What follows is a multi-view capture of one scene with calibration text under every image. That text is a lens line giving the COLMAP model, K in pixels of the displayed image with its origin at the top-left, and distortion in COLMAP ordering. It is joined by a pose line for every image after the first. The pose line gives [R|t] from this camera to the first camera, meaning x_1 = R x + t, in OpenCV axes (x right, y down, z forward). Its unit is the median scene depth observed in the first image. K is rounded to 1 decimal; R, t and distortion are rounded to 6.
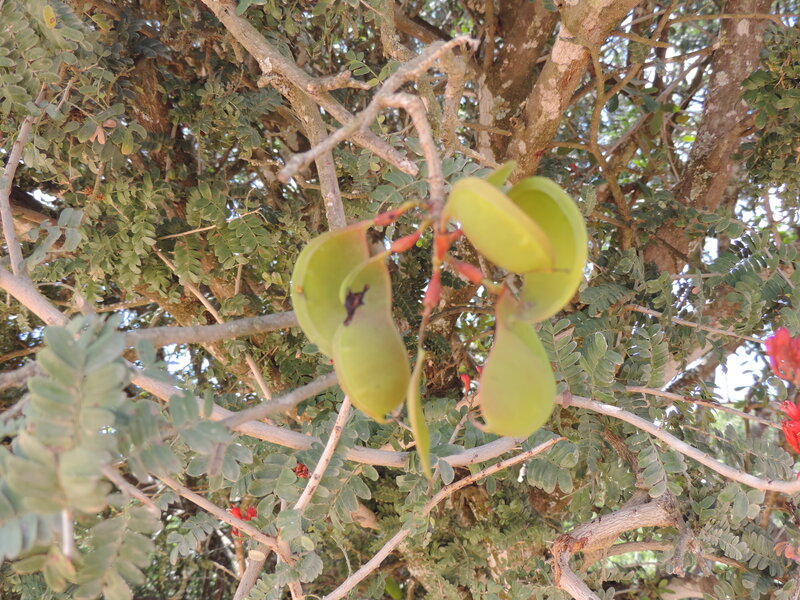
lens RADIAL K [[823.8, 0, 400.8], [0, 823.8, 306.8], [0, 0, 1]] dist [-0.046477, 0.000000]
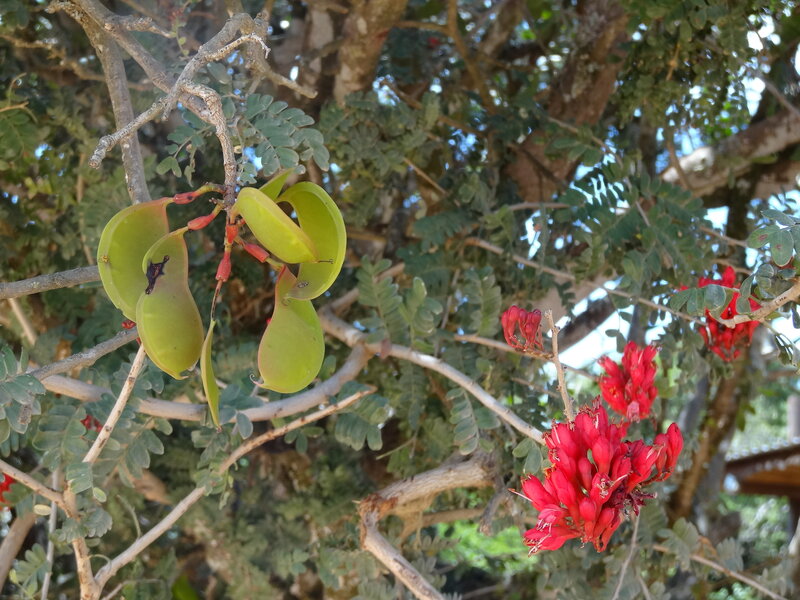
lens RADIAL K [[1315.3, 0, 398.4], [0, 1315.3, 302.1], [0, 0, 1]] dist [-0.030555, 0.000000]
pose [[0.989185, 0.019489, 0.145370, 0.007104], [-0.033262, 0.995117, 0.092925, -0.081977], [-0.142849, -0.096755, 0.985004, -0.471423]]
